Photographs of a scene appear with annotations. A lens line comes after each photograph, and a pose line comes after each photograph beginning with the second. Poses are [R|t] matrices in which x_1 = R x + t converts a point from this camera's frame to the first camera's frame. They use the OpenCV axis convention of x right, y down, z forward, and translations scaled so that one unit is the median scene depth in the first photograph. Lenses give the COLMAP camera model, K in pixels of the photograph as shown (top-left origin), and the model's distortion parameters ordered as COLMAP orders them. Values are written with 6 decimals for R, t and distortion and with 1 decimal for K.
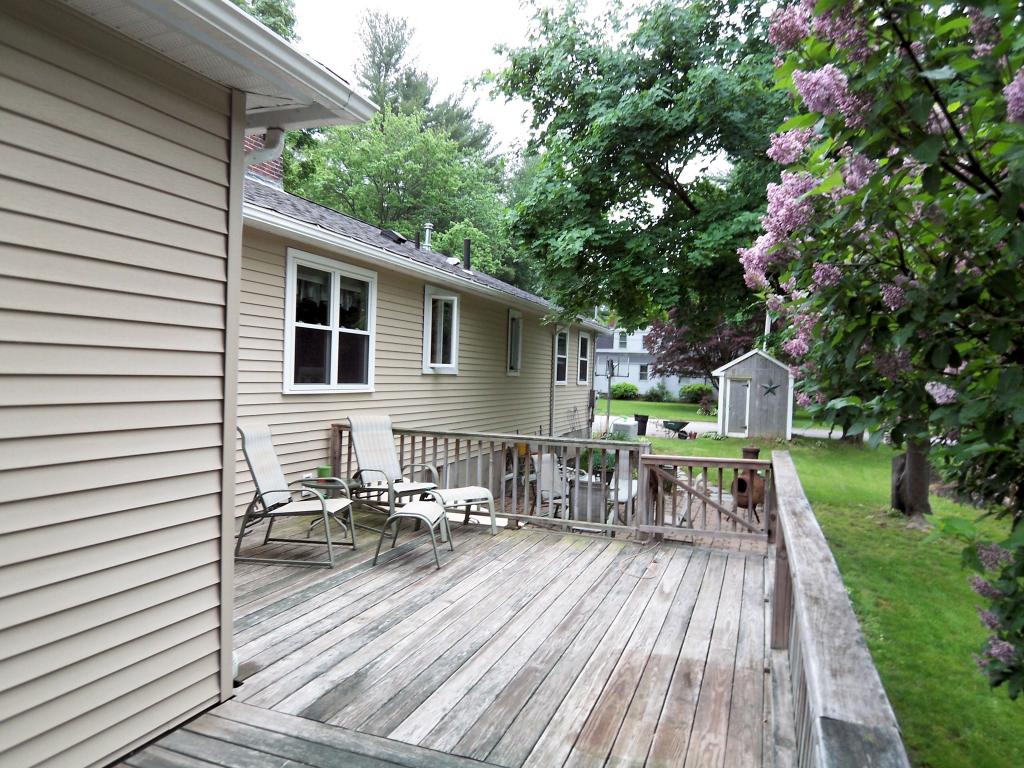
lens RADIAL K [[690.5, 0, 504.3], [0, 690.5, 382.7], [0, 0, 1]] dist [-0.029063, -0.006406]
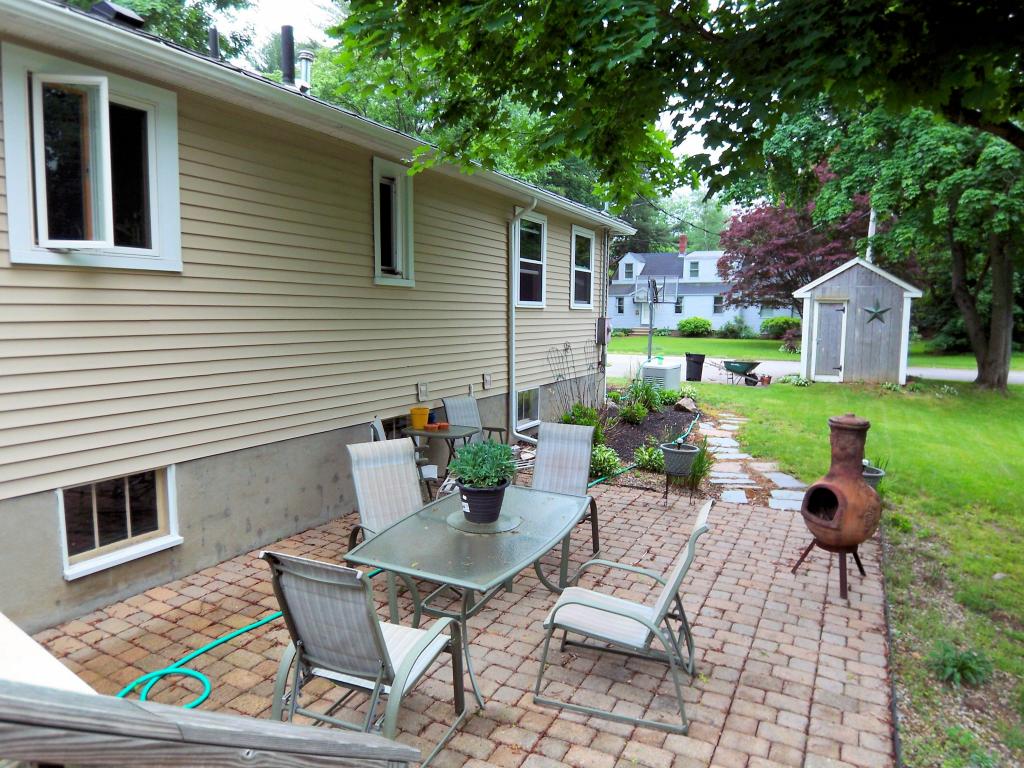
lens RADIAL K [[690.5, 0, 520.2], [0, 690.5, 387.6], [0, 0, 1]] dist [-0.029063, -0.006406]
pose [[0.994739, -0.016919, -0.101036, 0.086307], [0.025845, 0.995812, 0.087700, 0.013049], [0.099129, -0.089850, 0.991010, 0.243034]]
